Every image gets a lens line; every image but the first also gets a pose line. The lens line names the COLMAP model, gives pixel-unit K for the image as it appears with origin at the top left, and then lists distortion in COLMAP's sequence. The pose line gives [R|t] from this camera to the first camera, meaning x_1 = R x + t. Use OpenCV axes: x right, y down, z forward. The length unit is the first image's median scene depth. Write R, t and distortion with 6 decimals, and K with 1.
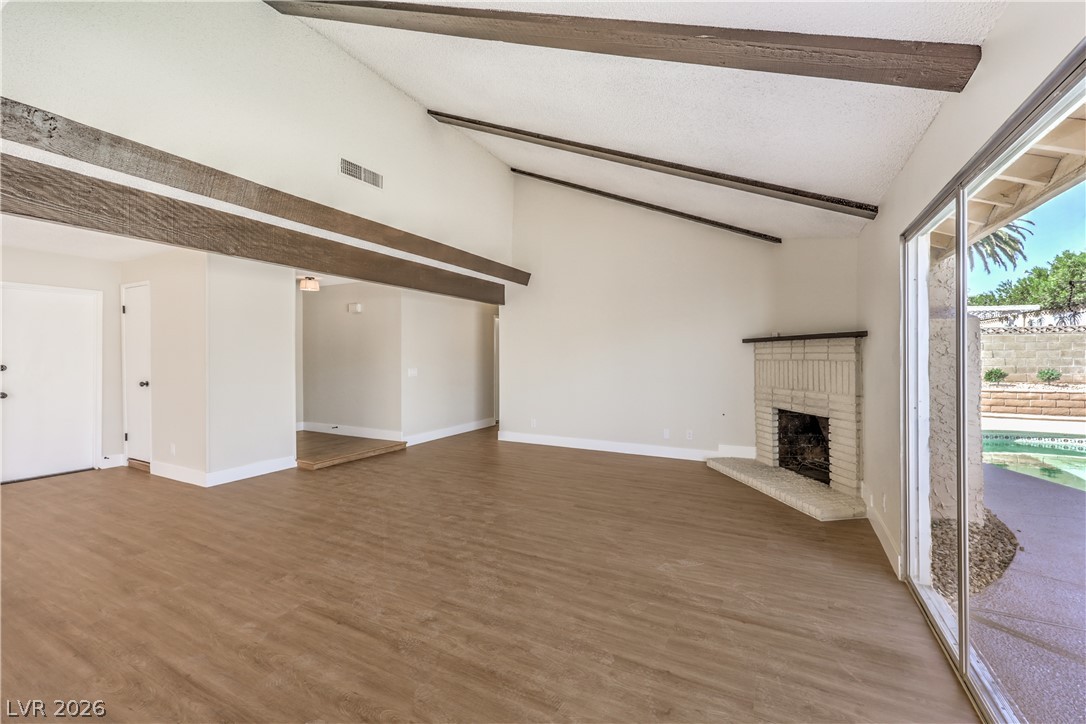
lens RADIAL K [[447.5, 0, 551.4], [0, 447.5, 357.1], [0, 0, 1]] dist [-0.001574, -0.000094]
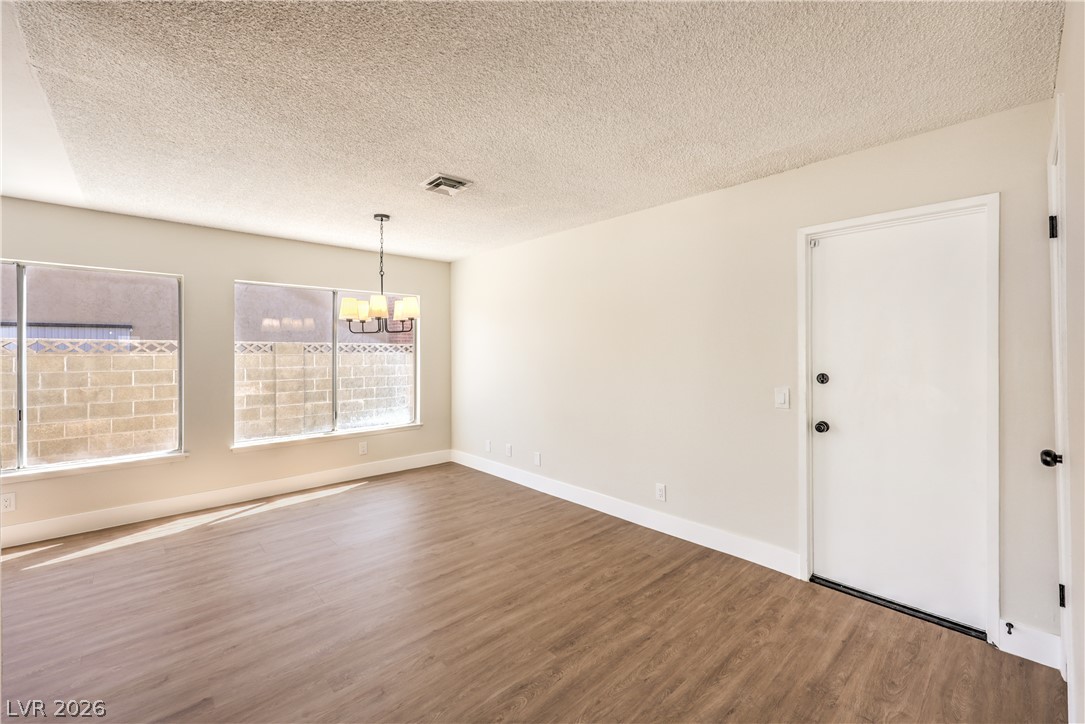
lens RADIAL K [[450.3, 0, 560.3], [0, 450.3, 347.1], [0, 0, 1]] dist [-0.009103, 0.000132]
pose [[-0.316453, -0.004426, -0.948598, -0.617598], [-0.001945, 0.999990, -0.004017, -0.013078], [0.948606, 0.000574, -0.316459, 0.909025]]
